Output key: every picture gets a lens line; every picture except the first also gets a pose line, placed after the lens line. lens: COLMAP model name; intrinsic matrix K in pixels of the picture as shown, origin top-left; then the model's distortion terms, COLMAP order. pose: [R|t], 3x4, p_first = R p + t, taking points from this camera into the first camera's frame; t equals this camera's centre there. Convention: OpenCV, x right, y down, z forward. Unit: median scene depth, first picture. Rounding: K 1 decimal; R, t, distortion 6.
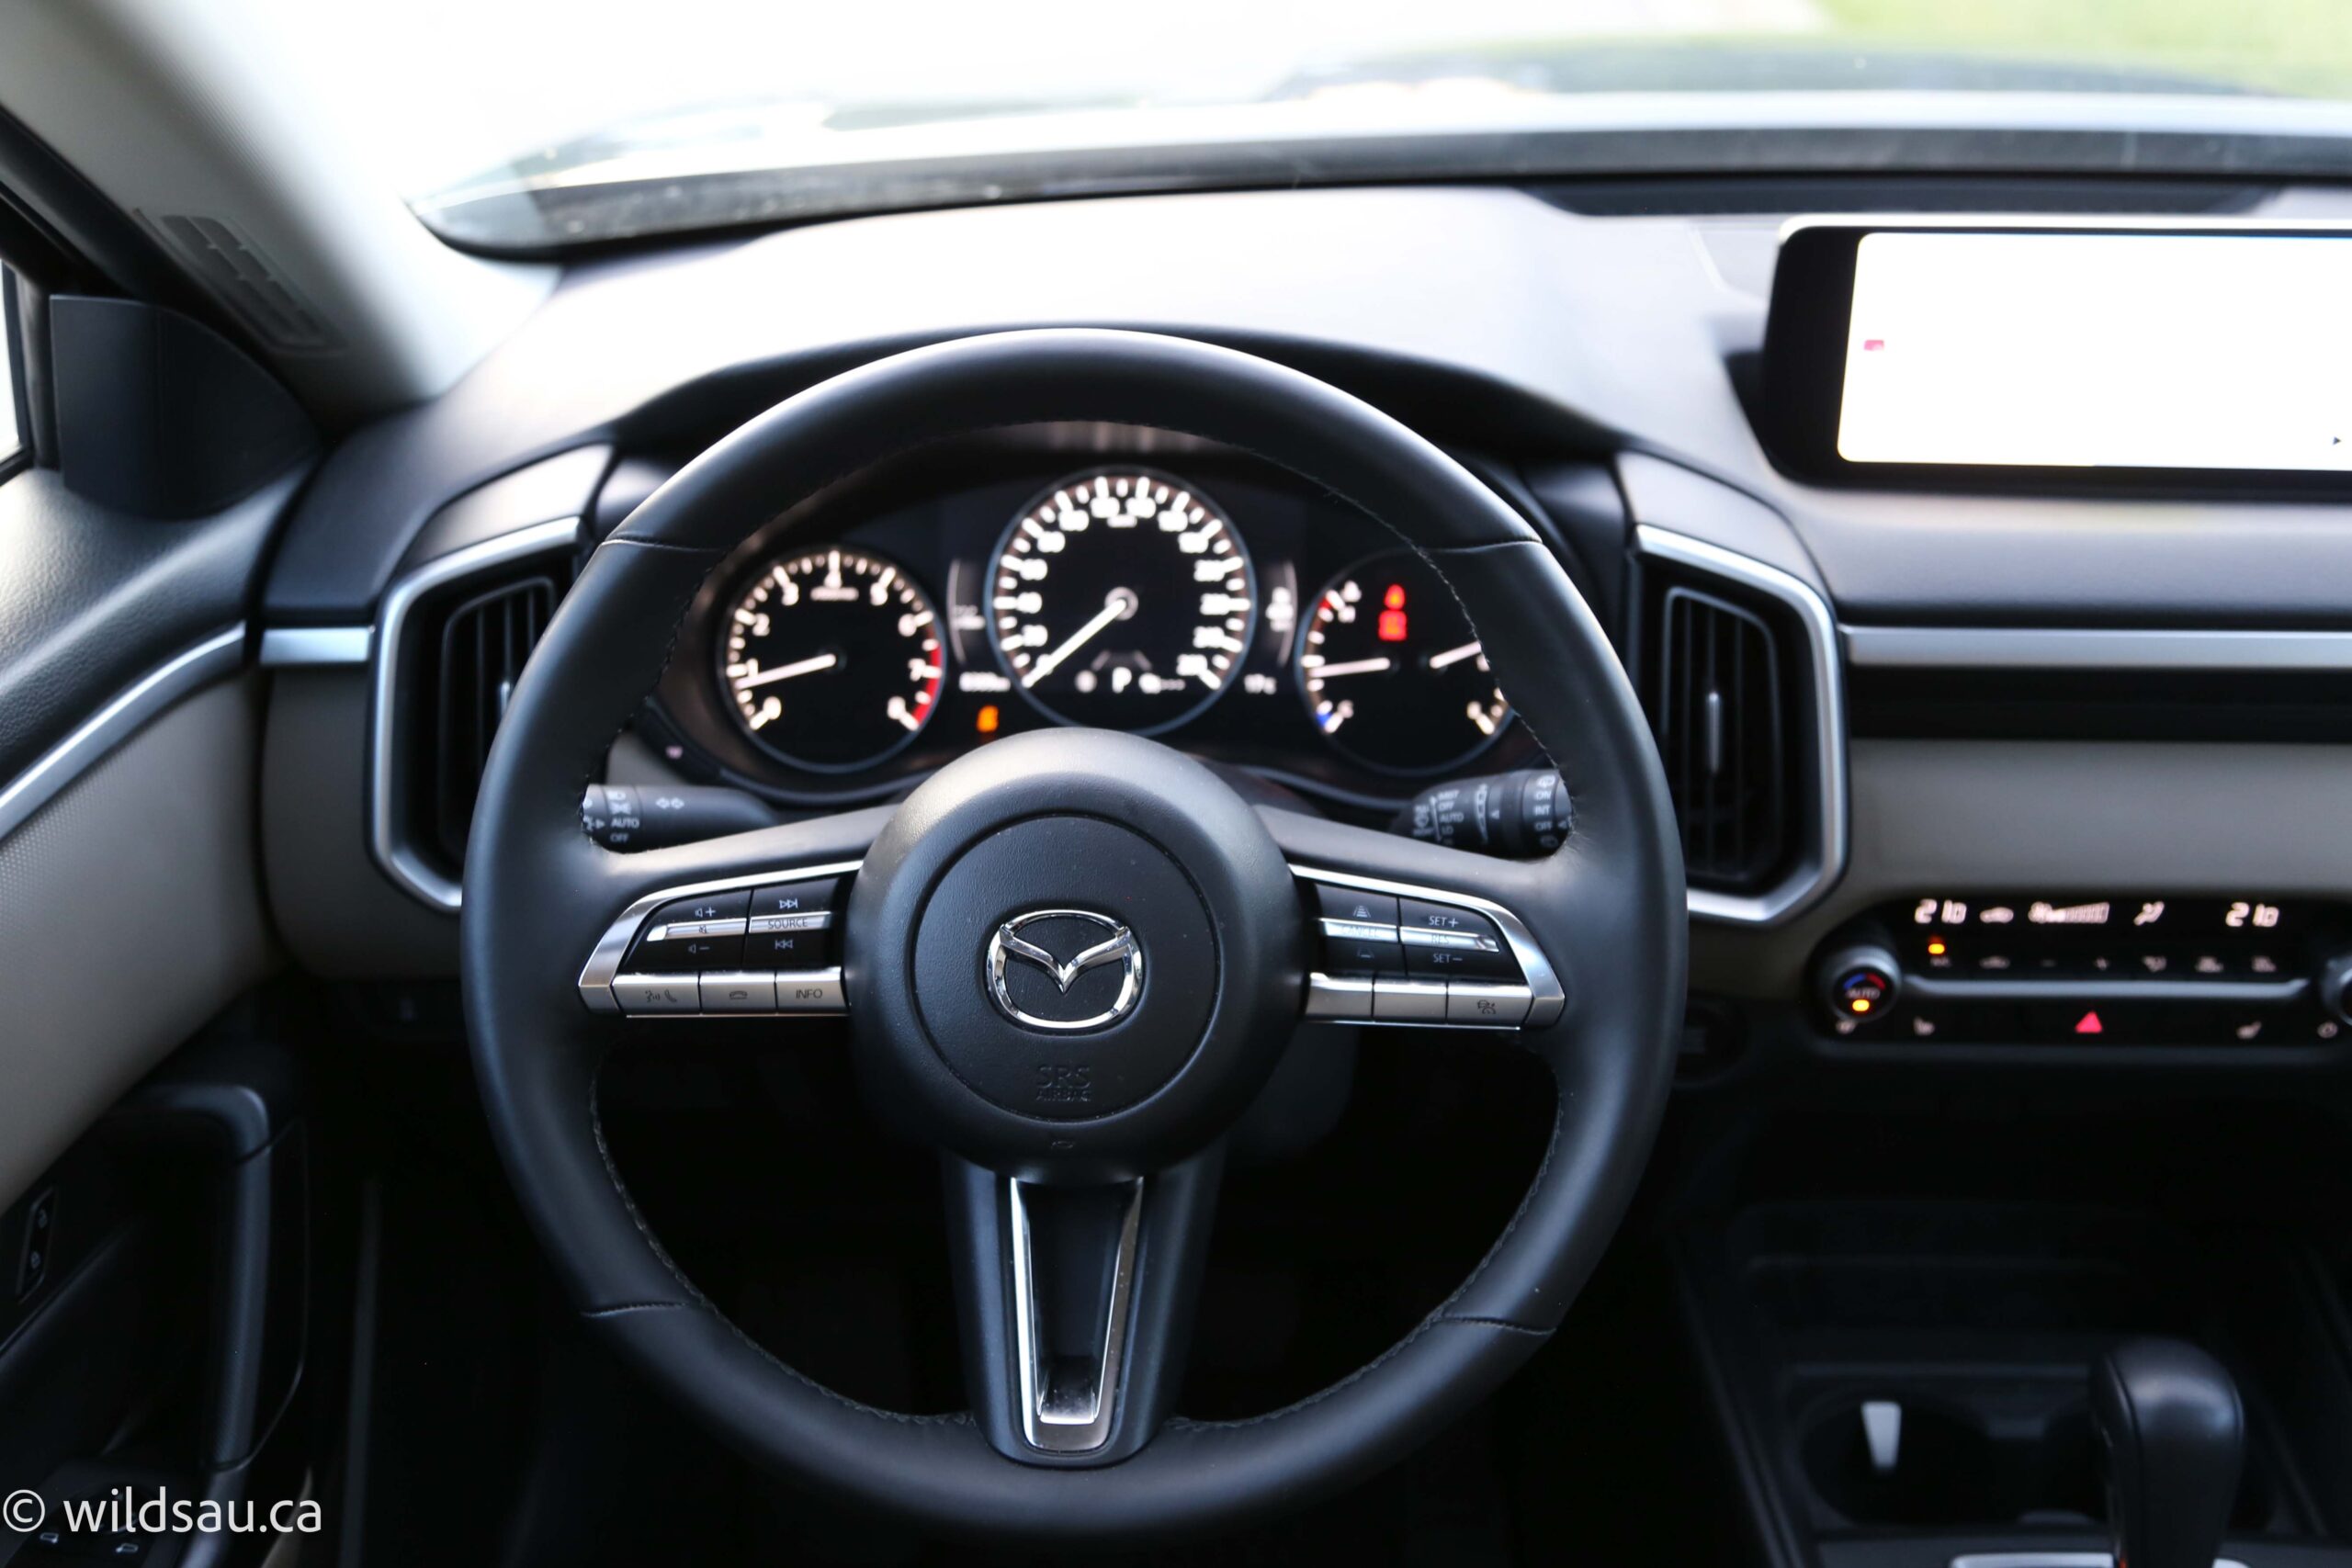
lens RADIAL K [[2375.1, 0, 1214.9], [0, 2375.1, 737.9], [0, 0, 1]] dist [0.002240, 0.012978]
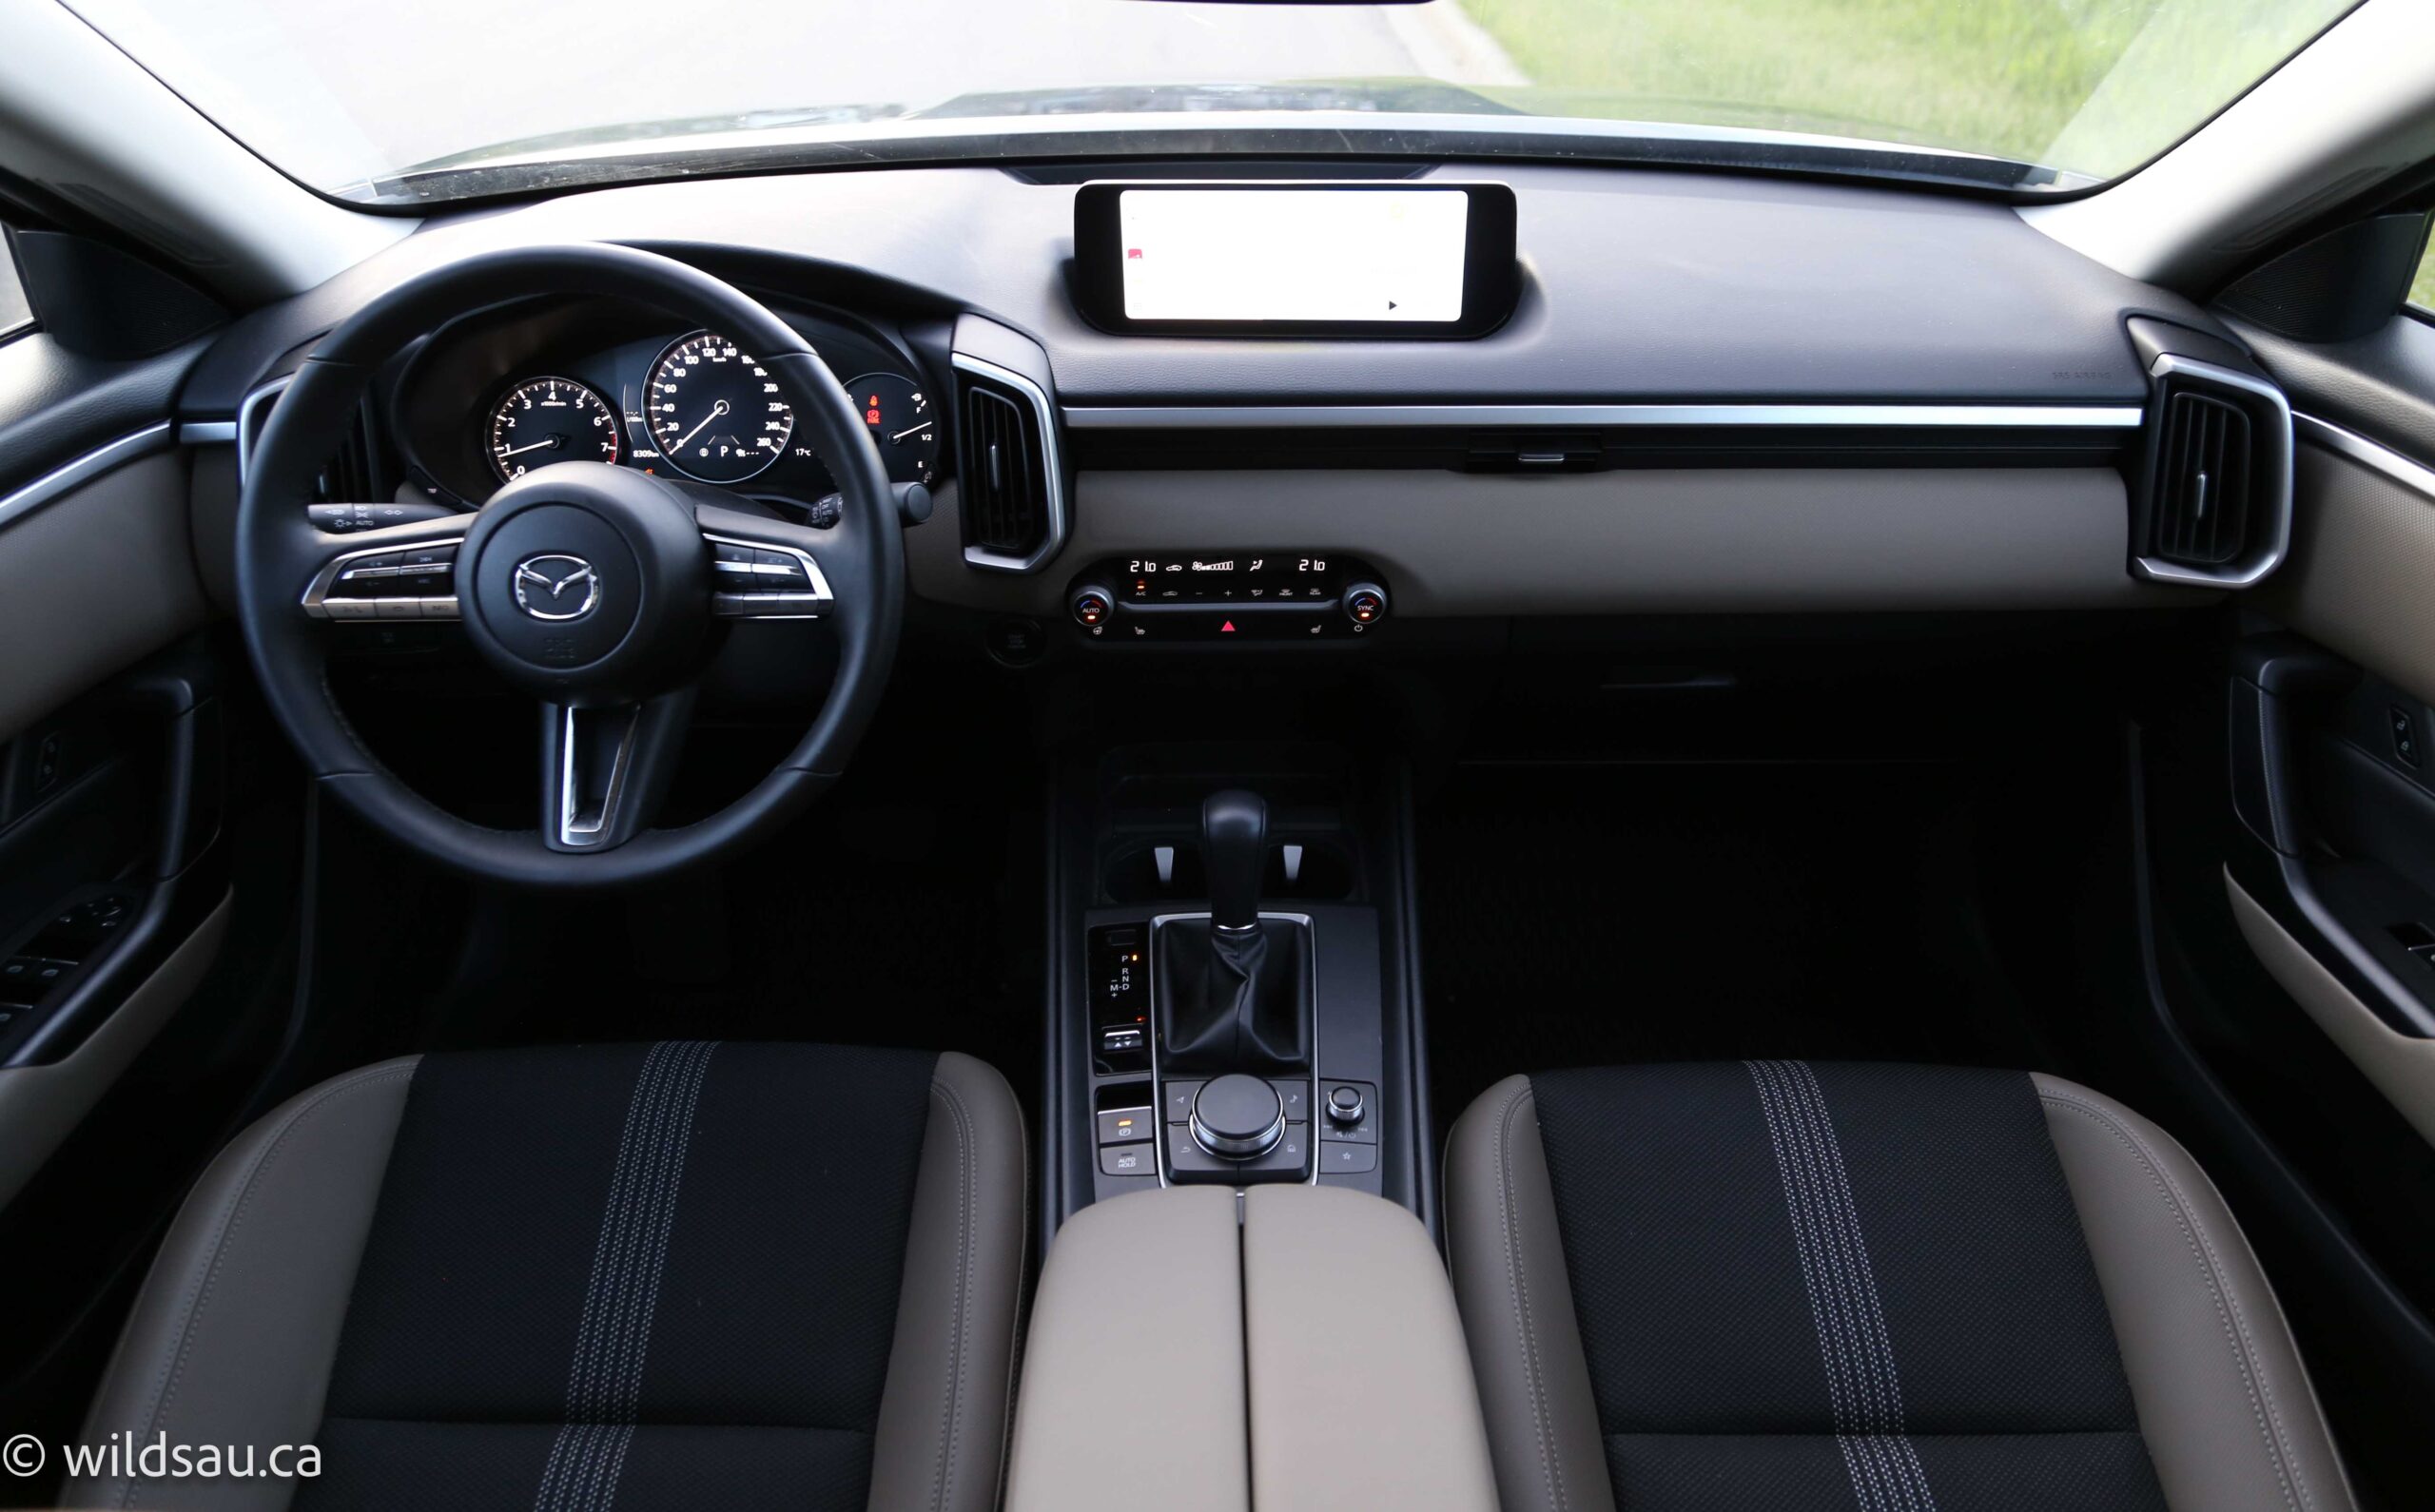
lens RADIAL K [[1522.4, 0, 1213.2], [0, 1522.4, 629.9], [0, 0, 1]] dist [-0.003115, 0.000021]
pose [[0.998925, -0.019805, 0.041923, 0.310577], [0.017227, 0.997990, 0.060988, 0.051514], [-0.043046, -0.060200, 0.997258, -0.169264]]
